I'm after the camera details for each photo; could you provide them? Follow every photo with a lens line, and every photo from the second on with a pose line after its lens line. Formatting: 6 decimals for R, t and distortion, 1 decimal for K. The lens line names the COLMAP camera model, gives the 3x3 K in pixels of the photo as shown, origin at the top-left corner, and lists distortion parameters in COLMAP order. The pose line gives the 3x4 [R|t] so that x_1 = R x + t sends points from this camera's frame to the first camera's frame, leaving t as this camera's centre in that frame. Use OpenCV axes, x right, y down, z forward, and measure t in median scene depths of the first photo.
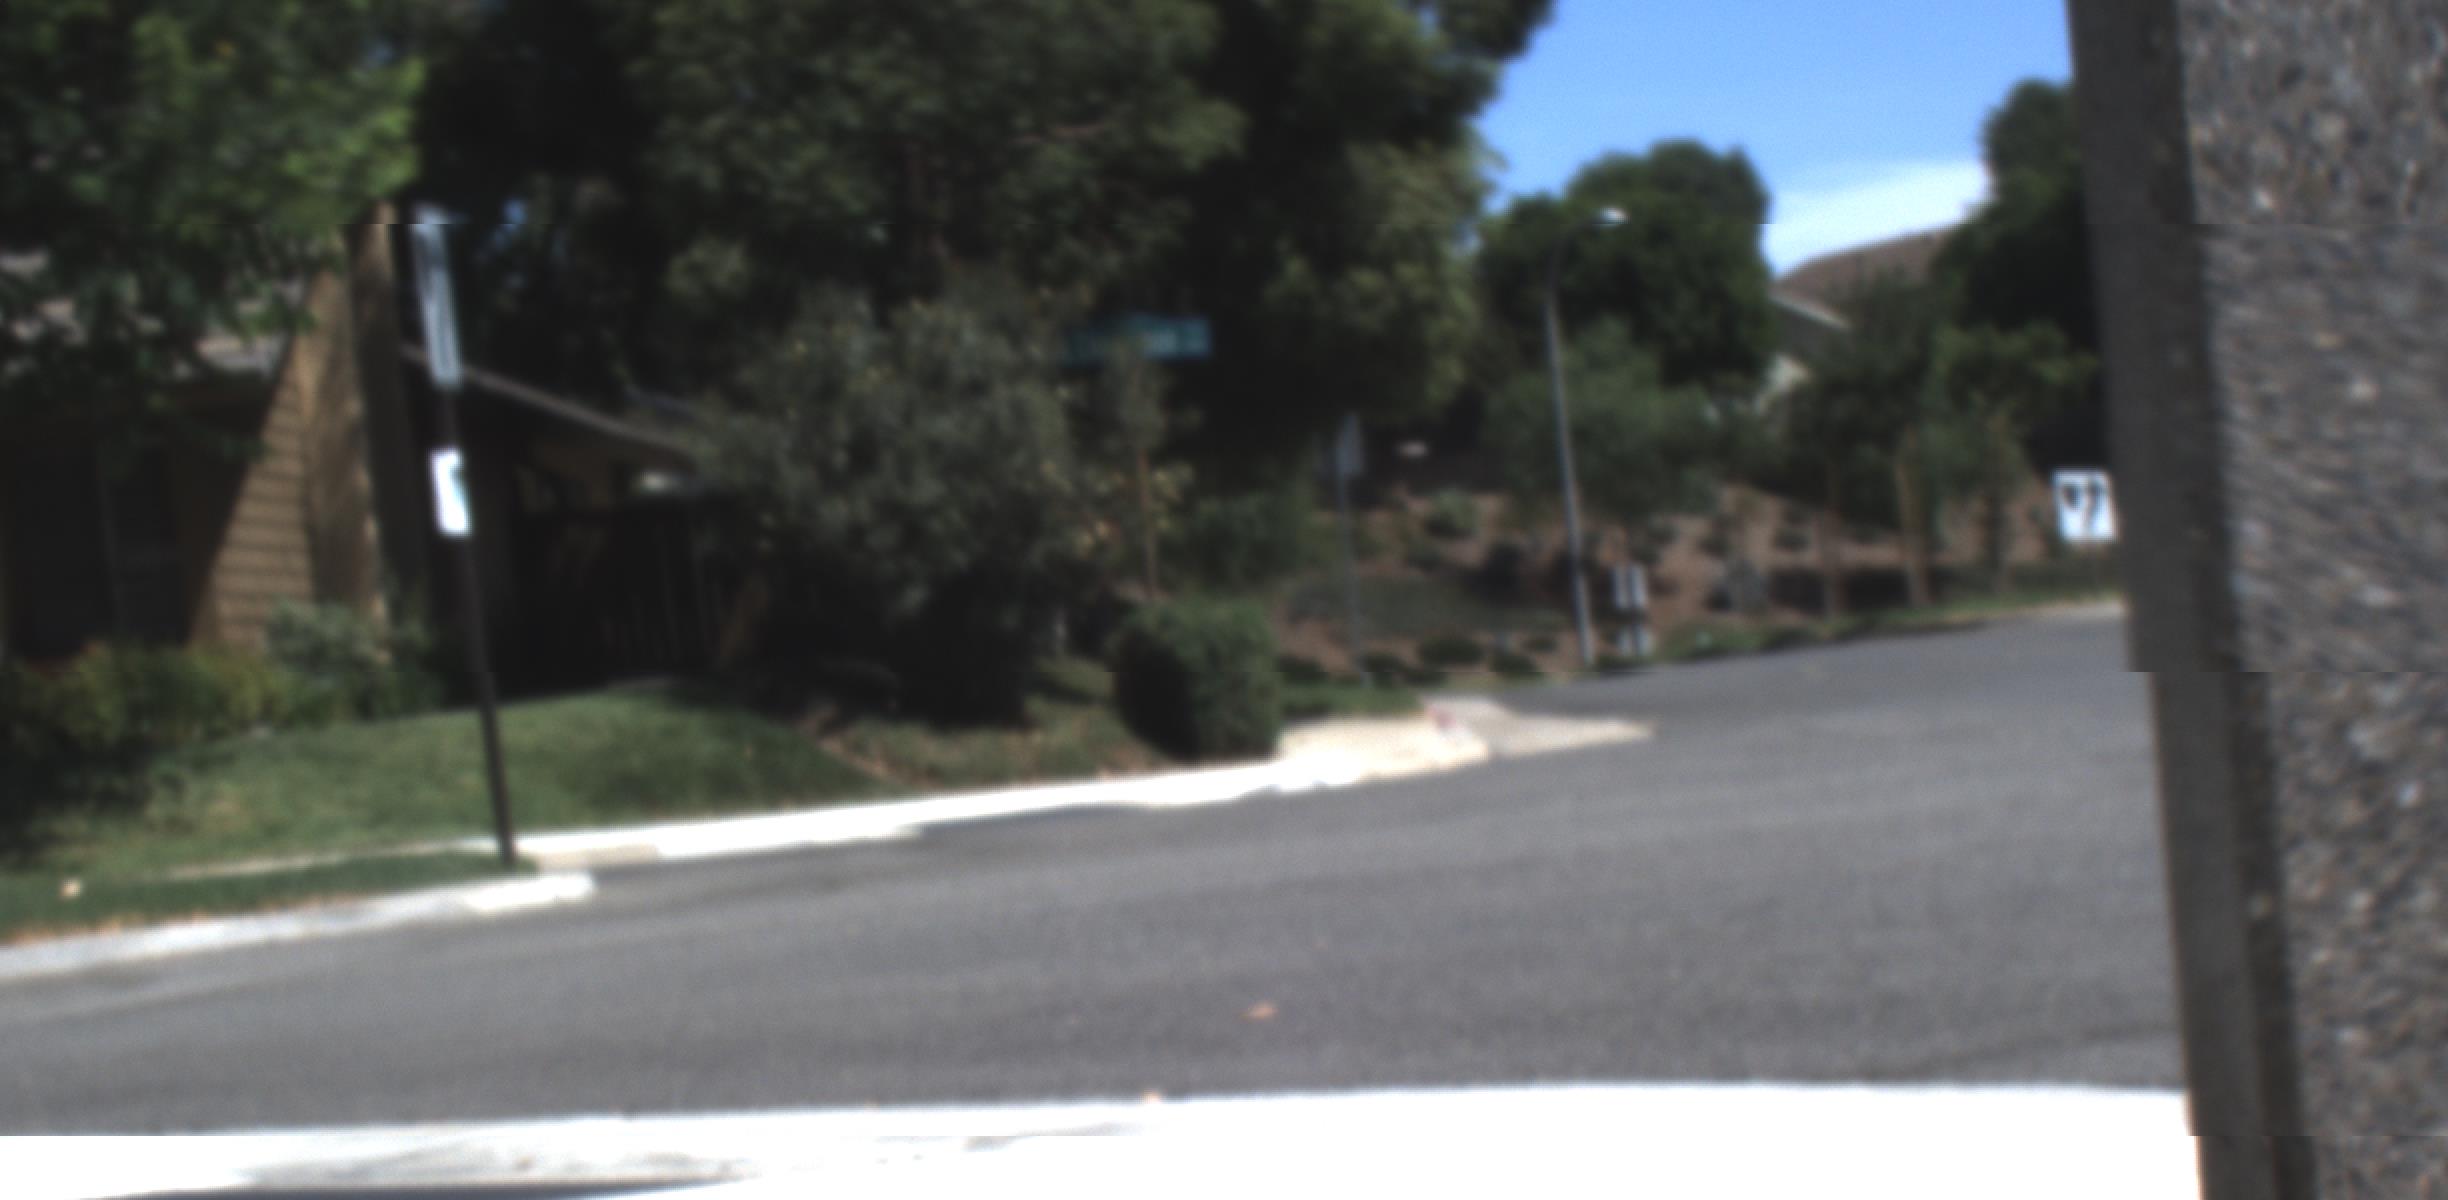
lens RADIAL K [[4686.1, 0, 1226.0], [0, 4686.1, 715.6], [0, 0, 1]] dist [-0.225156, 0.383537]
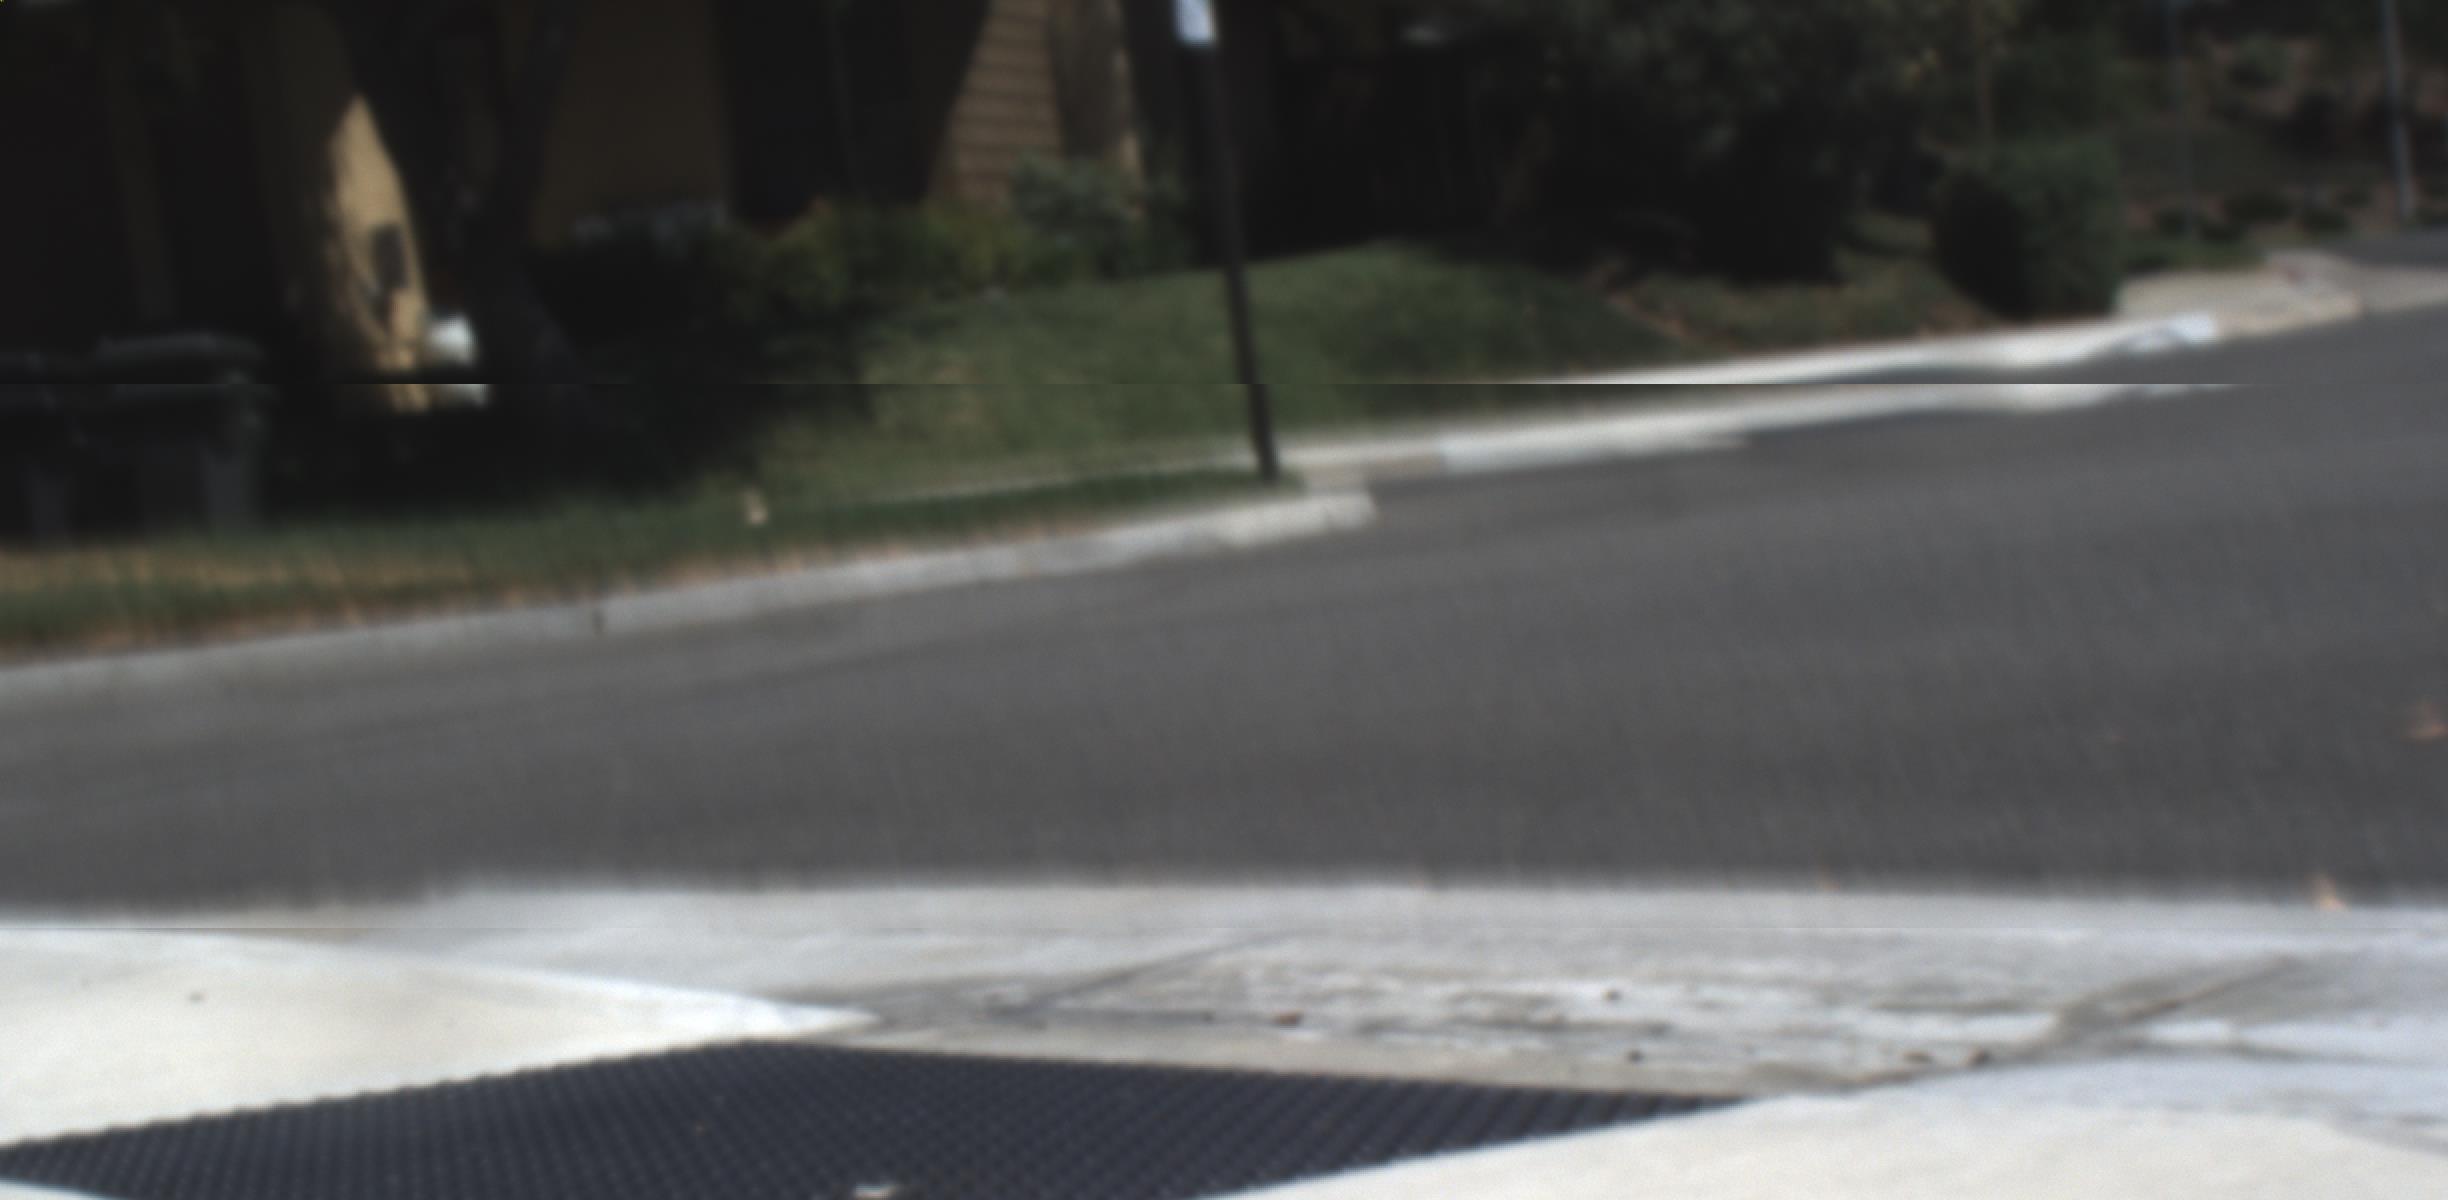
lens RADIAL K [[4636.1, 0, 1223.6], [0, 4636.1, 880.2], [0, 0, 1]] dist [-0.083866, 0.188804]
pose [[0.986328, 0.011972, -0.164358, -0.011640], [0.009211, 0.991793, 0.127519, 0.002016], [0.164536, -0.127290, 0.978123, 0.094557]]
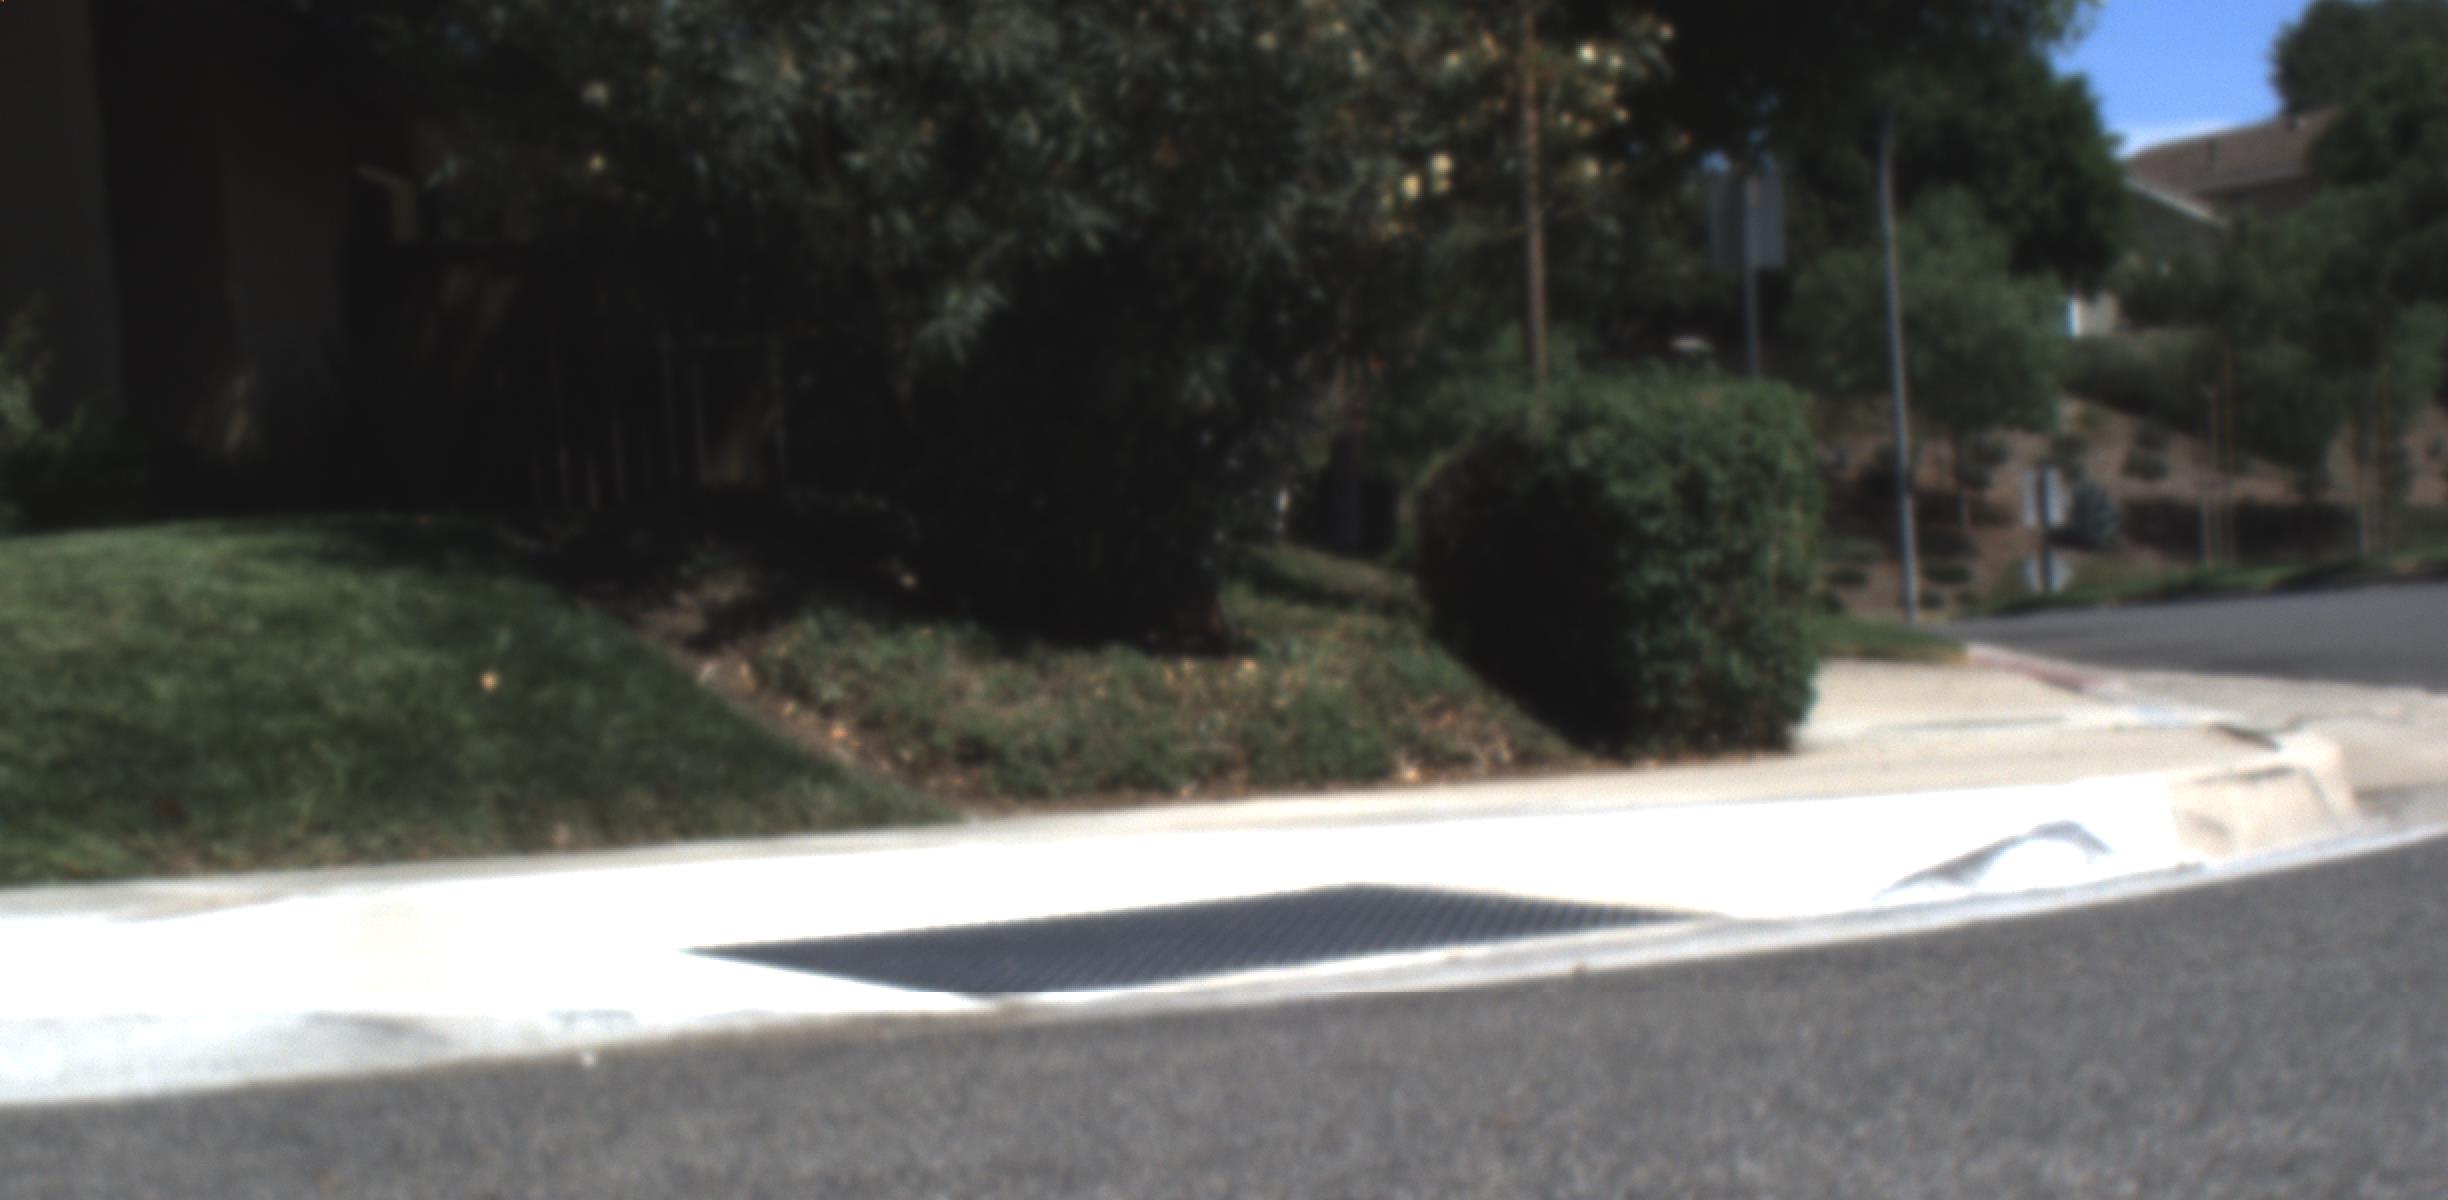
lens RADIAL K [[4686.1, 0, 1226.0], [0, 4686.1, 715.6], [0, 0, 1]] dist [-0.225156, 0.383537]
pose [[0.998170, 0.044401, -0.041062, -0.024186], [-0.043759, 0.998907, 0.016420, 0.001590], [0.041746, -0.014593, 0.999022, 0.549096]]
